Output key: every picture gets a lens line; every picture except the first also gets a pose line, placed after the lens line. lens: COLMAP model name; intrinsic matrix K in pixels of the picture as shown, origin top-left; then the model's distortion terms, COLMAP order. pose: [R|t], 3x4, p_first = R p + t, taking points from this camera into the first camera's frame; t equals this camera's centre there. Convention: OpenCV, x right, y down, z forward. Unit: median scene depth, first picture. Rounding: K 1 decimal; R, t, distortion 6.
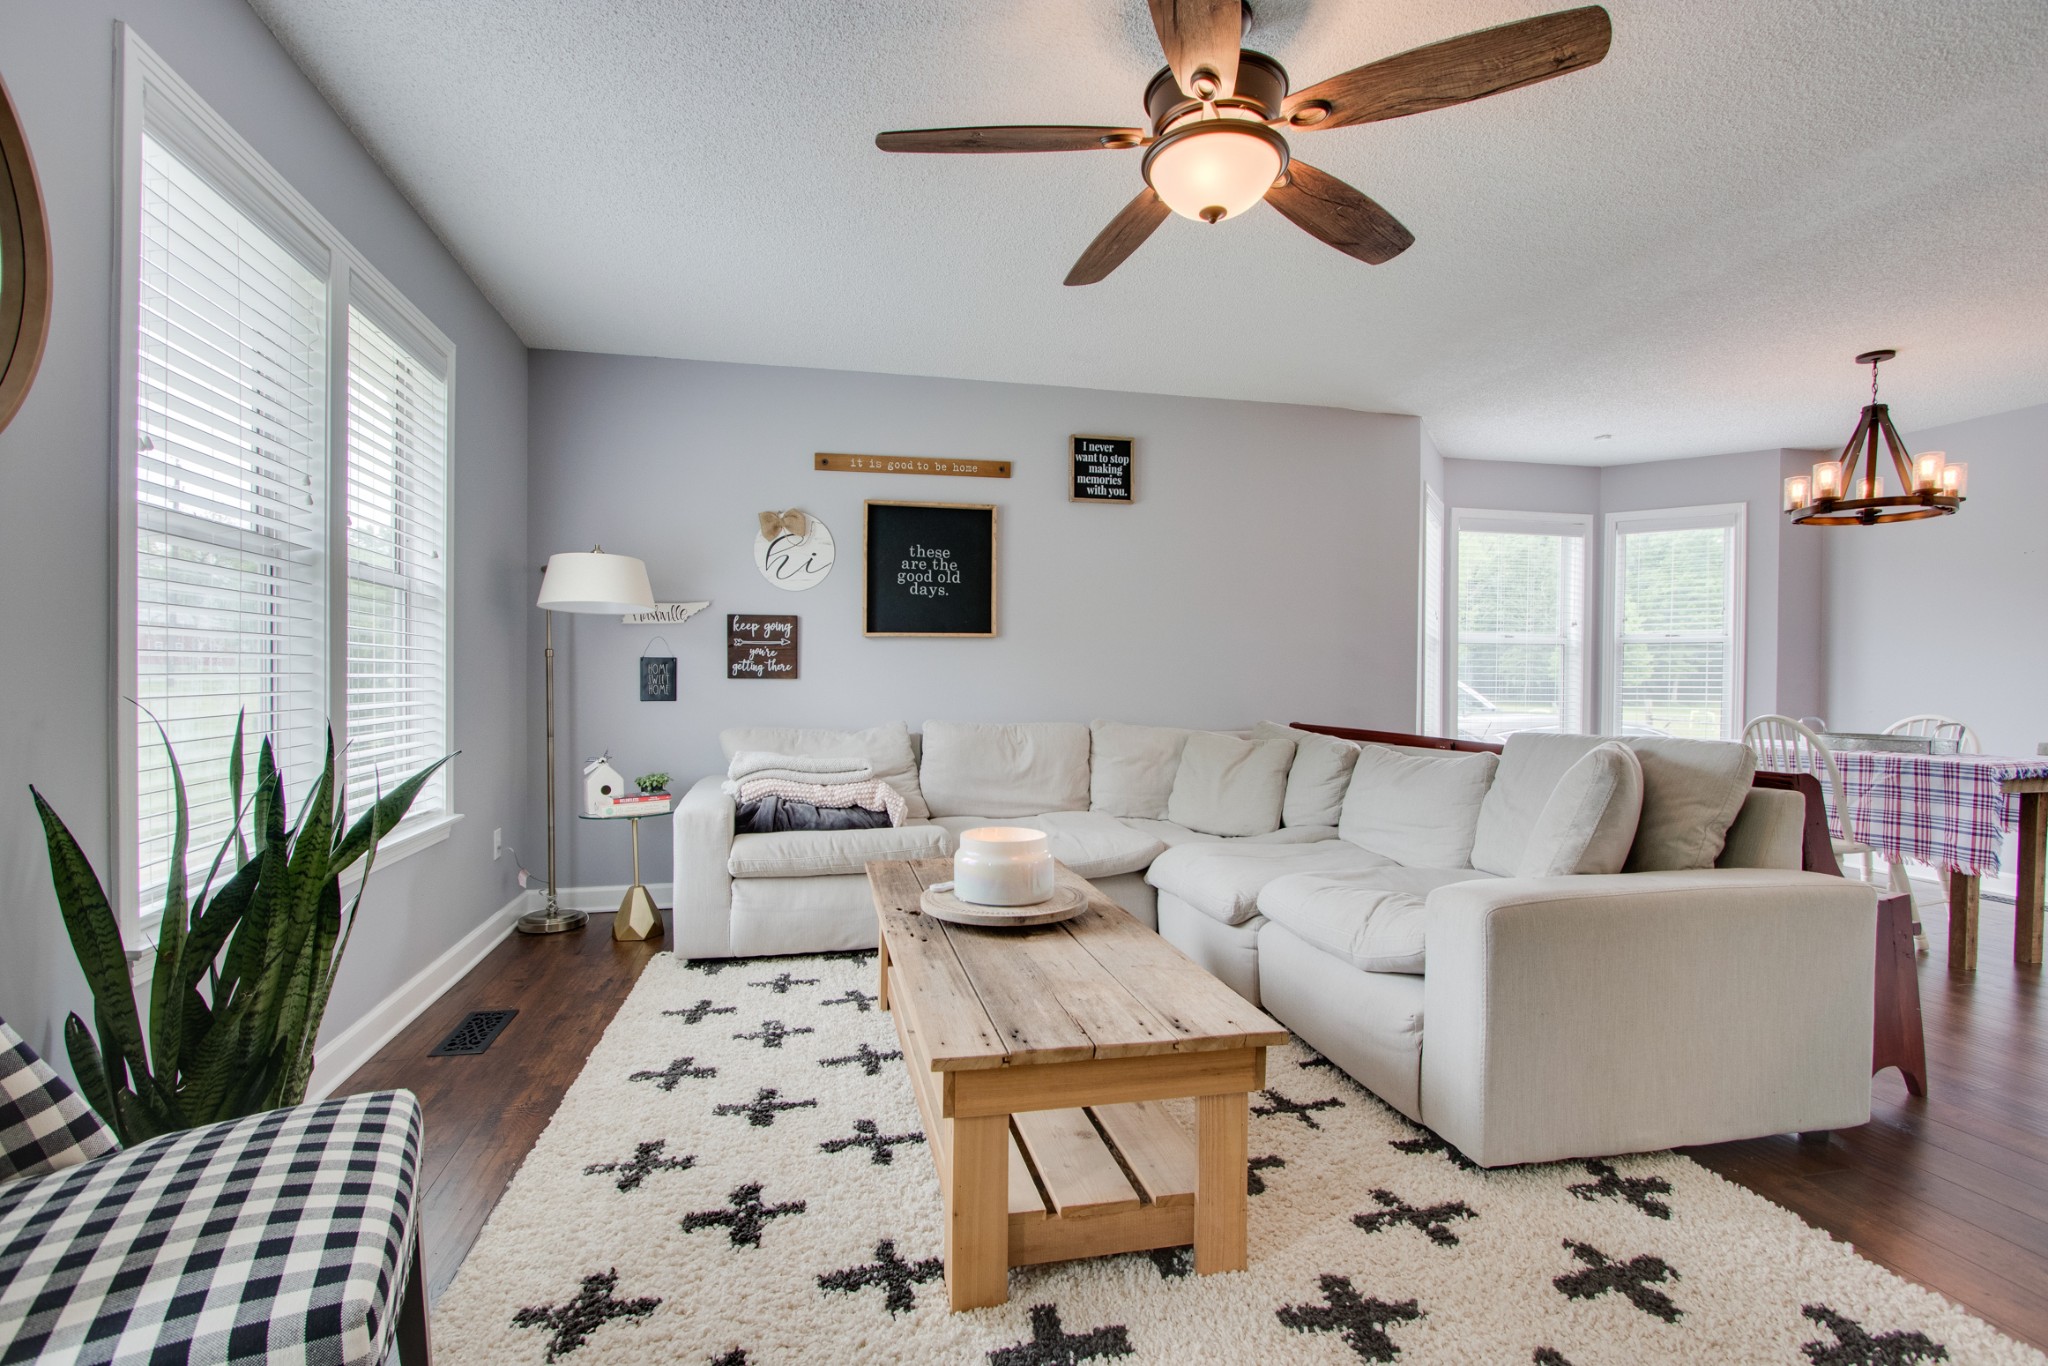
lens RADIAL K [[946.9, 0, 1009.1], [0, 946.9, 694.6], [0, 0, 1]] dist [-0.014114, 0.001380]
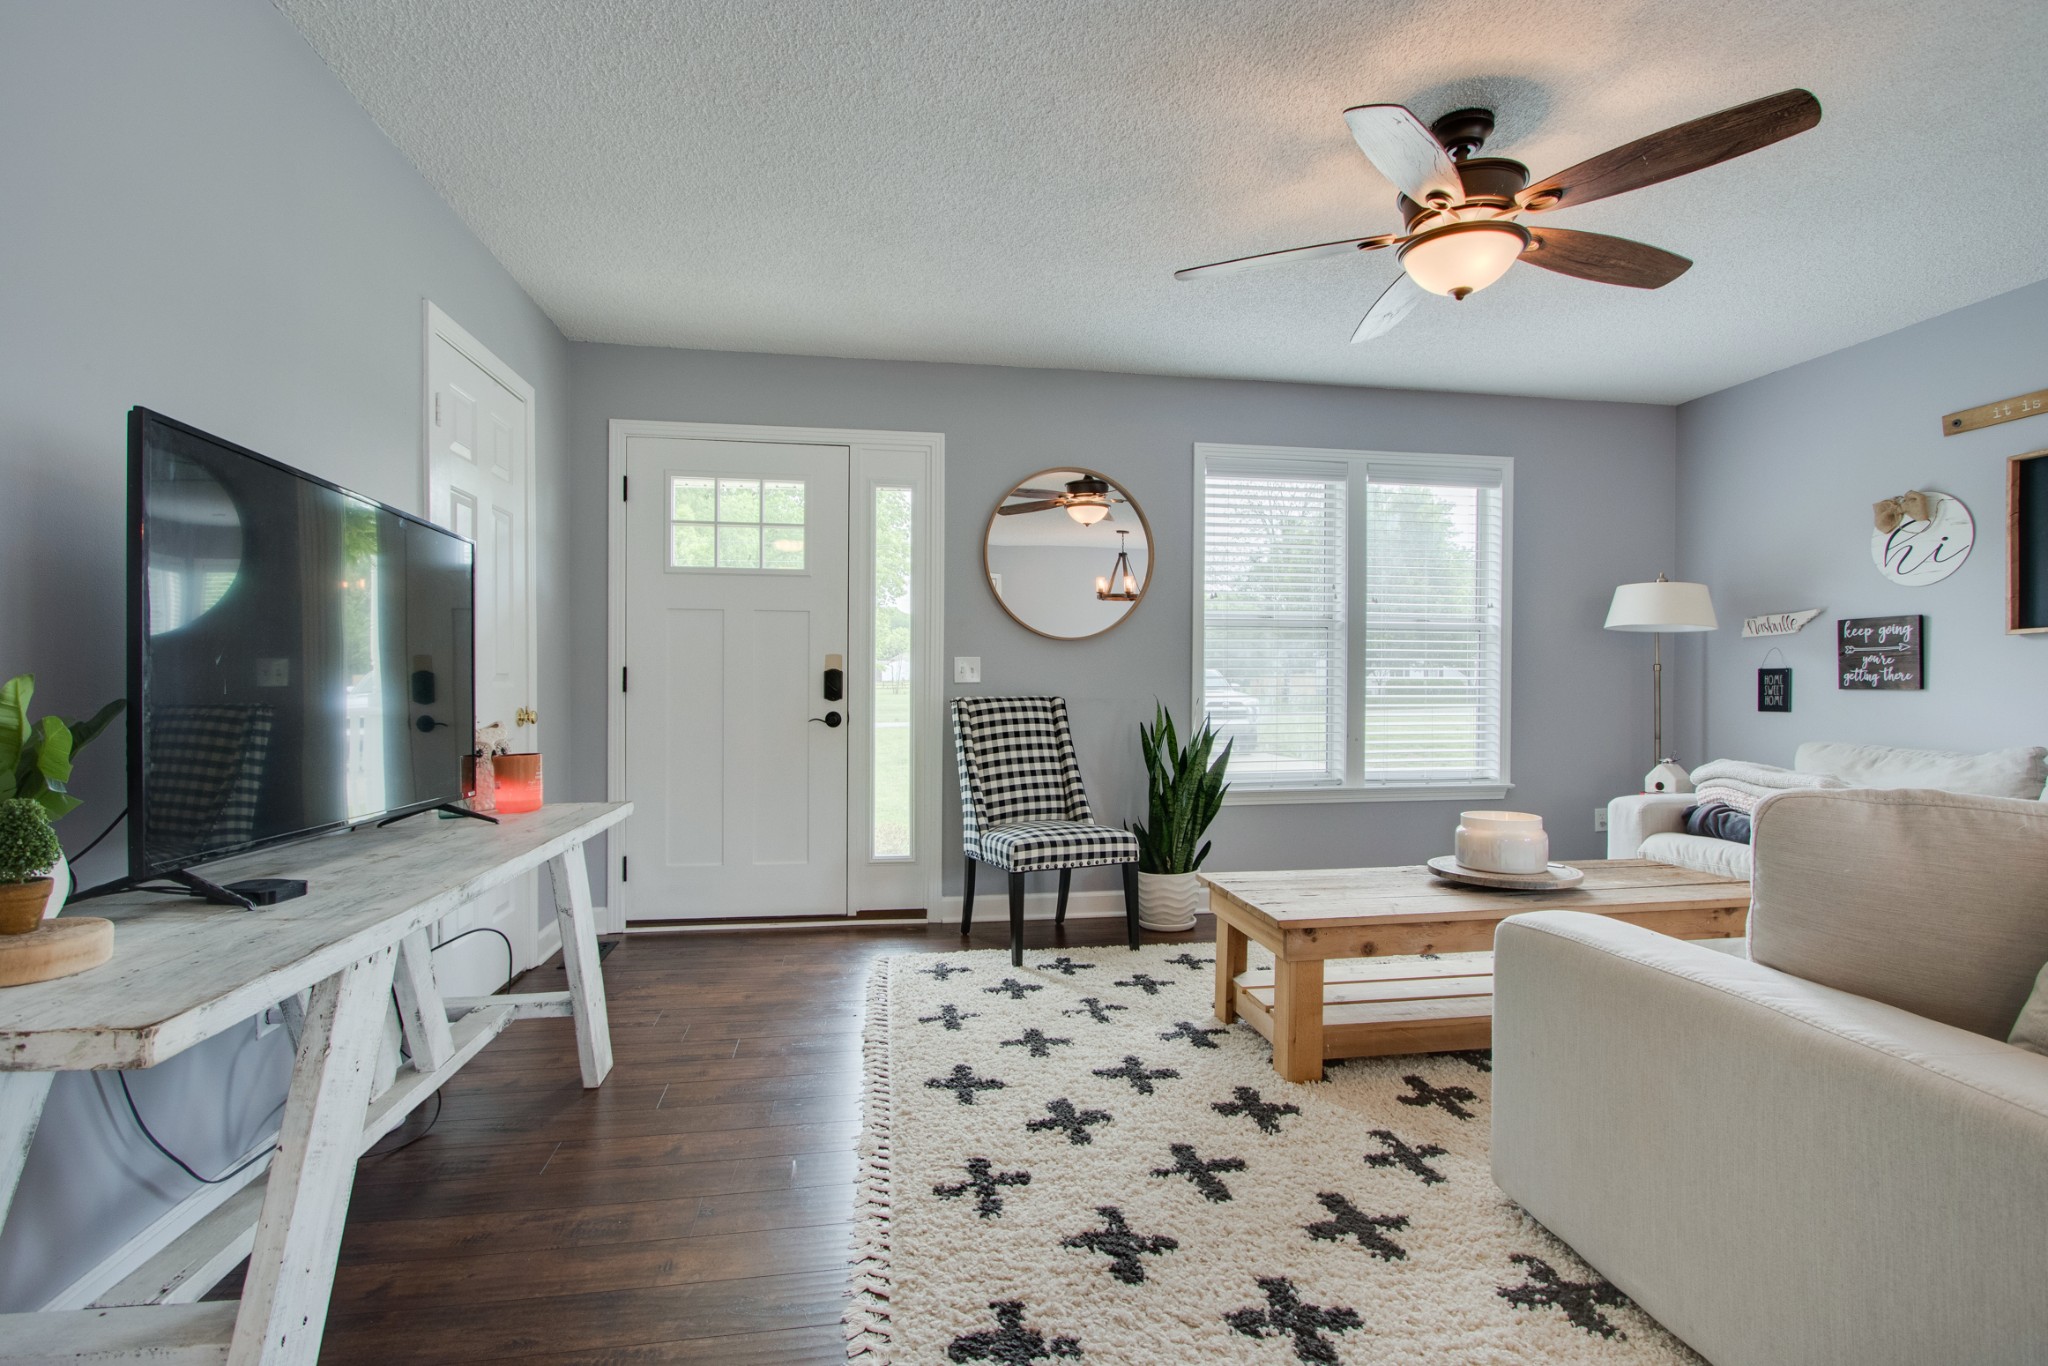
lens RADIAL K [[946.9, 0, 1009.1], [0, 946.9, 694.6], [0, 0, 1]] dist [-0.014114, 0.001380]
pose [[-0.064892, 0.002598, -0.997889, 0.672355], [-0.019202, 0.999808, 0.003852, 0.000191], [0.997708, 0.019411, -0.064830, 0.245497]]
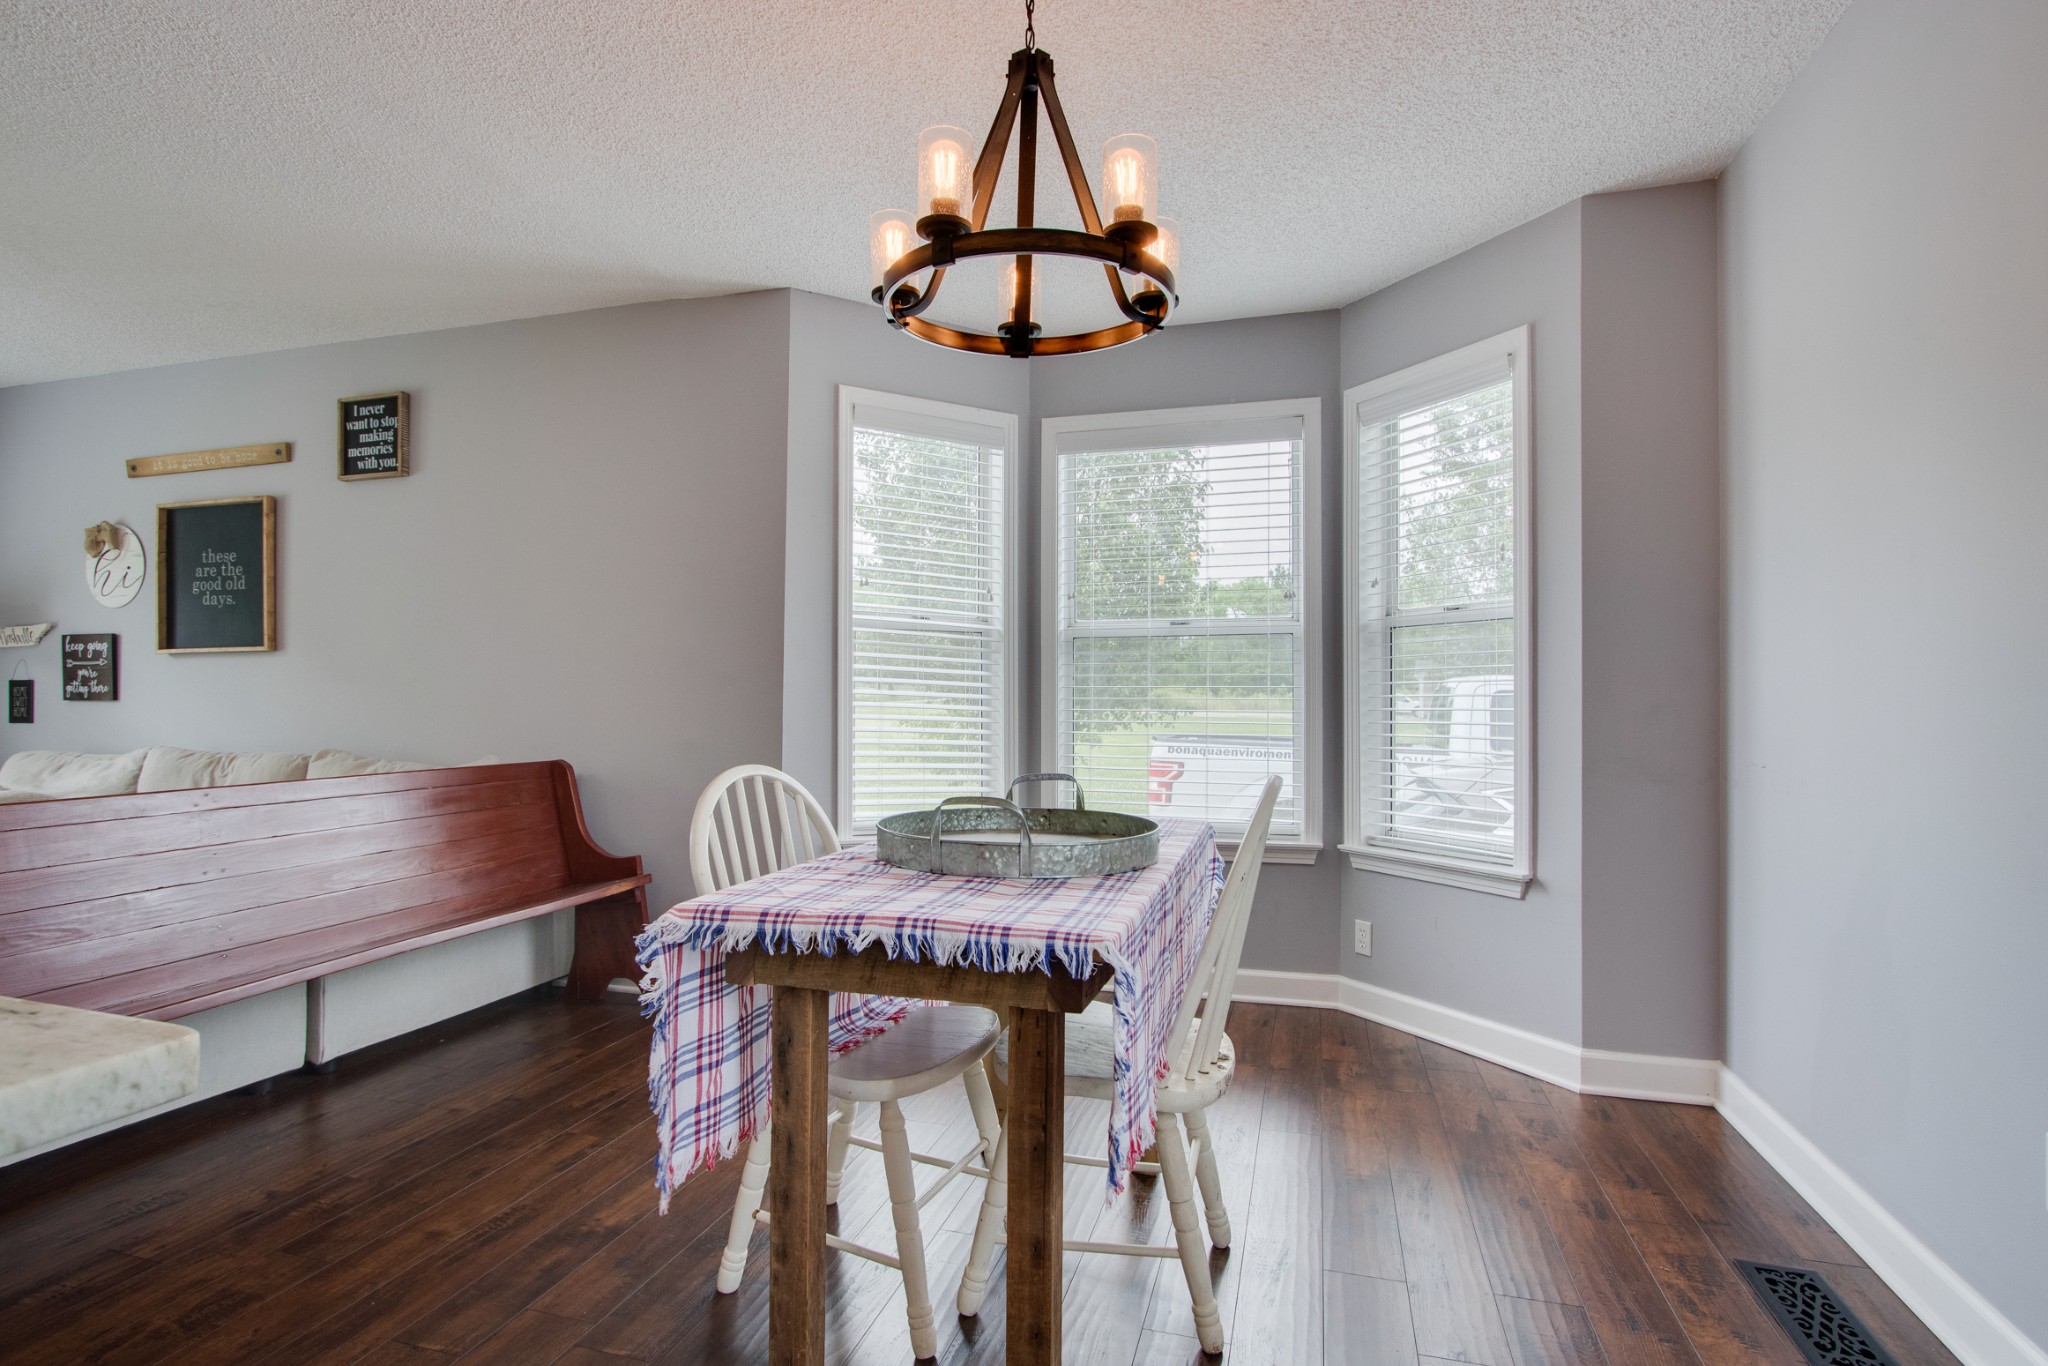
lens RADIAL K [[1042.5, 0, 1010.9], [0, 1042.5, 694.8], [0, 0, 1]] dist [-0.011973, 0.000800]
pose [[0.873075, -0.008212, -0.487517, 1.075976], [-0.003832, 0.999712, -0.023703, -0.001470], [0.487571, 0.022562, 0.872792, 0.543985]]
